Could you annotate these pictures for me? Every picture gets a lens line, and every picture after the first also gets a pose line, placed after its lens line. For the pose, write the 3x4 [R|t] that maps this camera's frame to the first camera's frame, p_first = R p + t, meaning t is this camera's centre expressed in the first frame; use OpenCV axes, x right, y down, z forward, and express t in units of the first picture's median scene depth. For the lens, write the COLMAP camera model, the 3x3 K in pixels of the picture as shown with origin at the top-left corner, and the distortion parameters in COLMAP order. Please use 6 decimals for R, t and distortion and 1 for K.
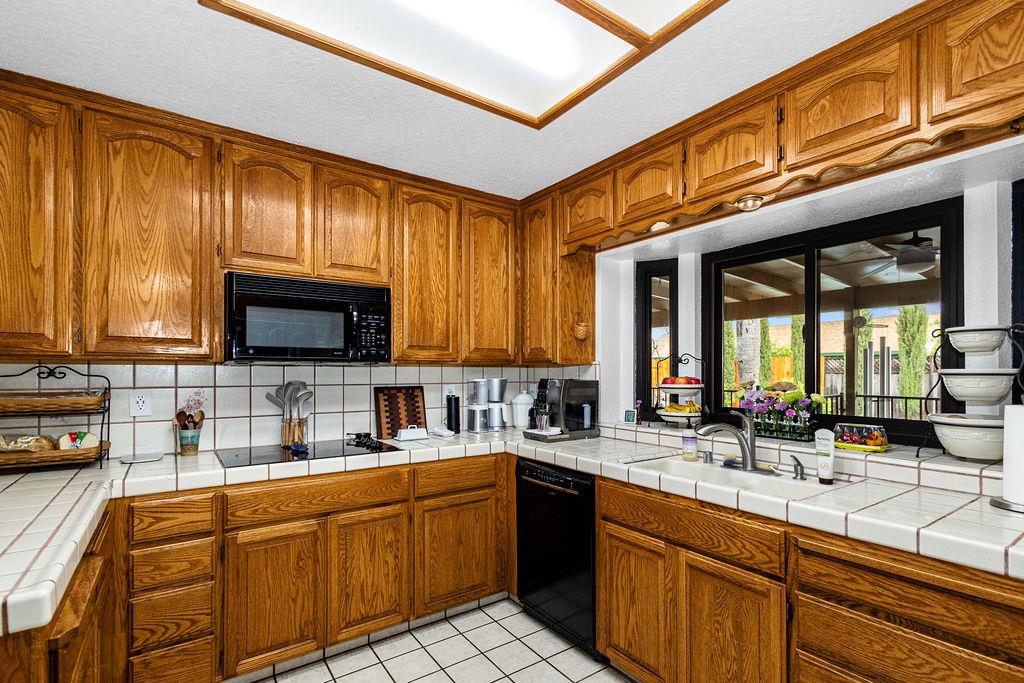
lens RADIAL K [[487.6, 0, 512.0], [0, 487.6, 369.2], [0, 0, 1]] dist [0.004941, -0.000111]
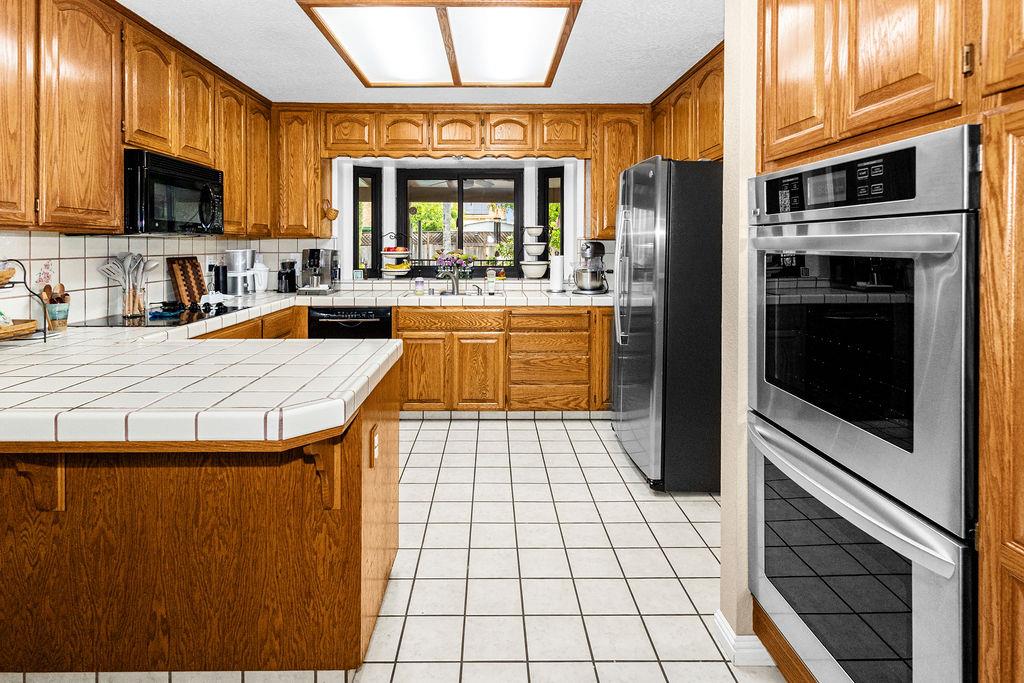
lens RADIAL K [[535.6, 0, 499.0], [0, 535.6, 251.5], [0, 0, 1]] dist [-0.000398, -0.000279]
pose [[0.564098, -0.010648, 0.825639, -0.998939], [-0.004725, 0.999859, 0.016123, 0.001182], [-0.825695, -0.012996, 0.563968, -0.283055]]
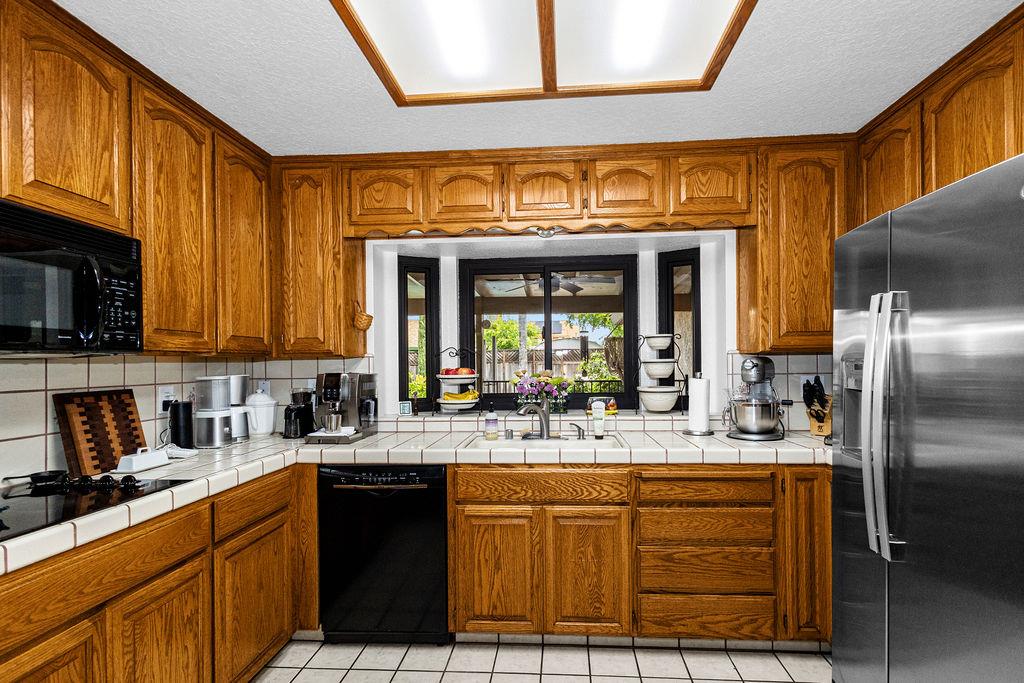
lens RADIAL K [[499.2, 0, 534.2], [0, 499.2, 362.8], [0, 0, 1]] dist [0.010510, -0.000187]
pose [[0.621407, -0.008747, 0.783439, -0.483717], [0.008843, 0.999952, 0.004151, 0.000583], [-0.783438, 0.004348, 0.621454, 0.177181]]
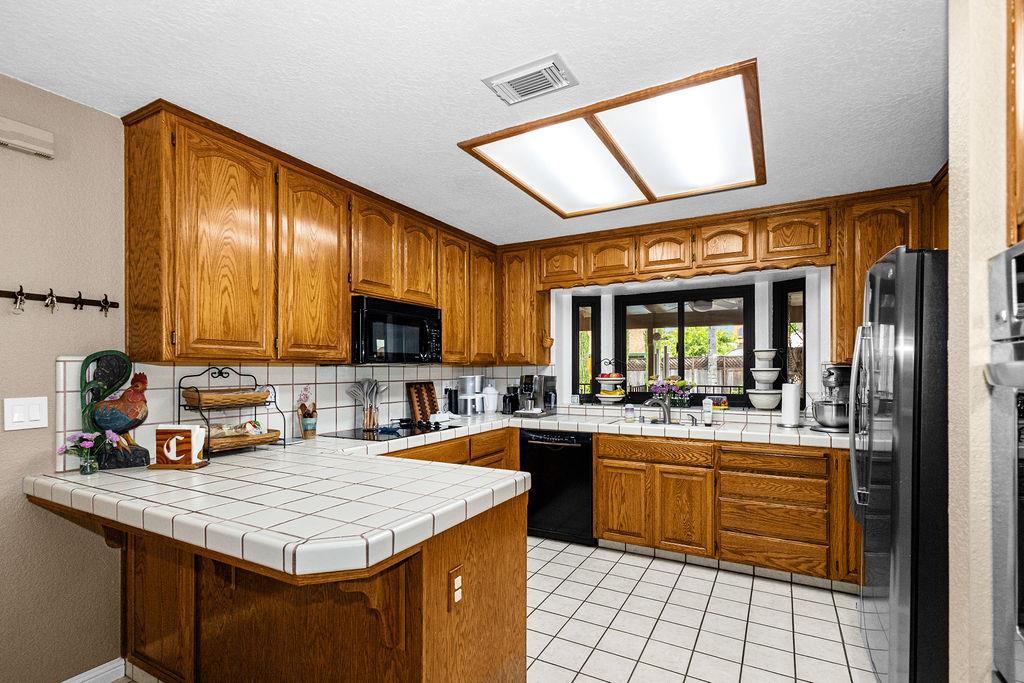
lens RADIAL K [[487.6, 0, 512.0], [0, 487.6, 369.2], [0, 0, 1]] dist [0.004941, -0.000111]
pose [[0.899575, -0.003308, 0.436754, -0.712561], [0.001480, 0.999989, 0.004526, -0.005228], [-0.436764, -0.003425, 0.899570, -0.327397]]
